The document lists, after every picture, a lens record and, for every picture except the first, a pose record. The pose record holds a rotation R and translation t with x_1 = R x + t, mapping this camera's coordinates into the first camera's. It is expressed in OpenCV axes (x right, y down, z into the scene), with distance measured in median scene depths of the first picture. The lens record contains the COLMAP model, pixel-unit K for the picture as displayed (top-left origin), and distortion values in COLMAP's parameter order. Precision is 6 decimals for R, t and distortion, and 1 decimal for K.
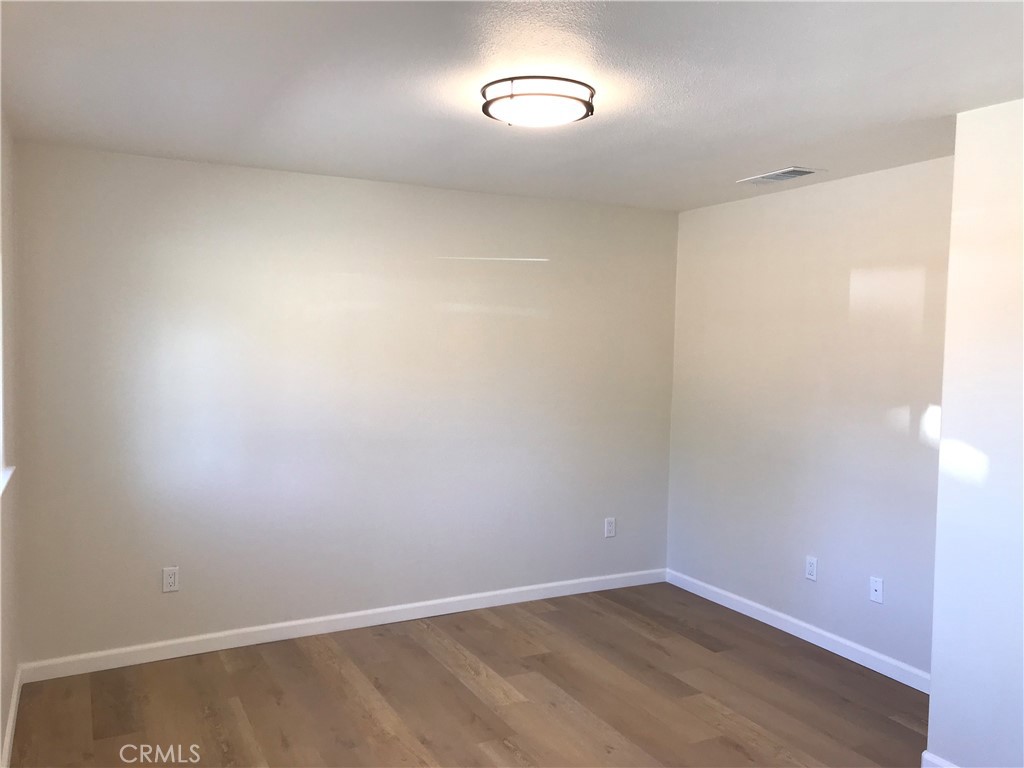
lens RADIAL K [[841.5, 0, 512.0], [0, 841.5, 384.0], [0, 0, 1]] dist [0.048589, -0.053159]
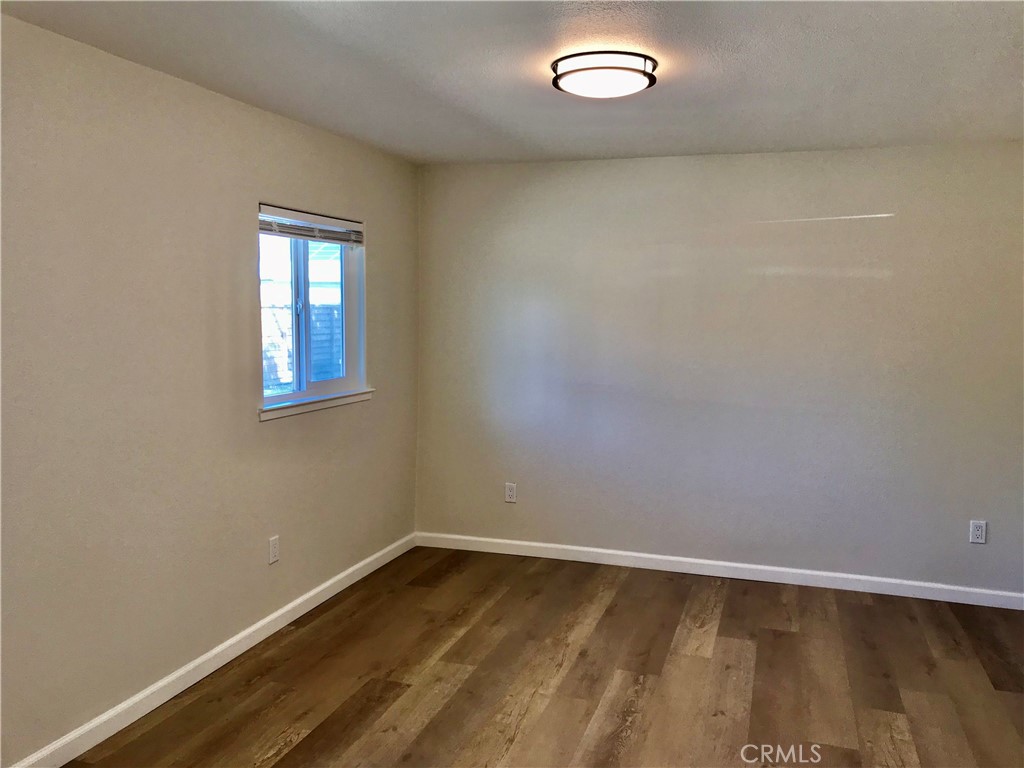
lens RADIAL K [[841.5, 0, 512.0], [0, 841.5, 384.0], [0, 0, 1]] dist [0.048589, -0.053159]
pose [[0.714114, 0.066030, -0.696908, 0.484042], [-0.046154, 0.997816, 0.047246, 0.005542], [0.698506, -0.001574, 0.715602, 0.090643]]
